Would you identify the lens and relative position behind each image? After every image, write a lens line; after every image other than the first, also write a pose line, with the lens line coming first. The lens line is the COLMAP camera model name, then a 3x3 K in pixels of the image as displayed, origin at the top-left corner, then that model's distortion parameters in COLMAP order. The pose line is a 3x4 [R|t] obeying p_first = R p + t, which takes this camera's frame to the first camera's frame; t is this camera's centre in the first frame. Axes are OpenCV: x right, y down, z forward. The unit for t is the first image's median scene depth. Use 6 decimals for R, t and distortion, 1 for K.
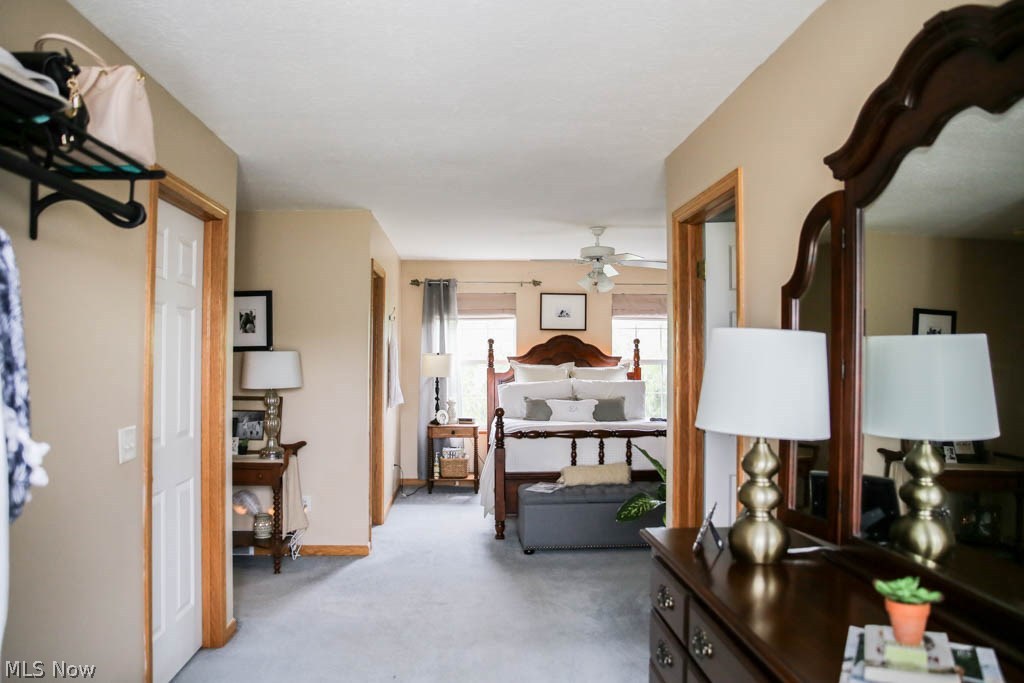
lens RADIAL K [[758.0, 0, 512.0], [0, 758.0, 341.5], [0, 0, 1]] dist [-0.077990, 0.000849]
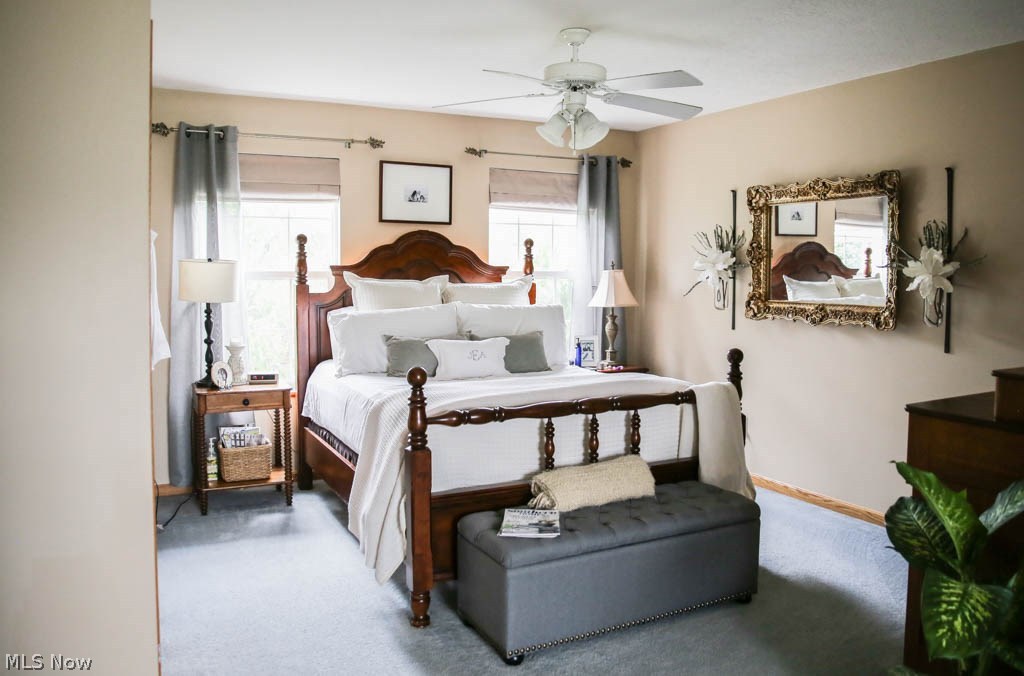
lens RADIAL K [[794.4, 0, 511.8], [0, 794.4, 306.6], [0, 0, 1]] dist [-0.082406, 0.001169]
pose [[0.911493, -0.016256, 0.410995, -0.132101], [-0.011283, 0.997854, 0.064491, 0.010726], [-0.411161, -0.063421, 0.909354, 0.389685]]
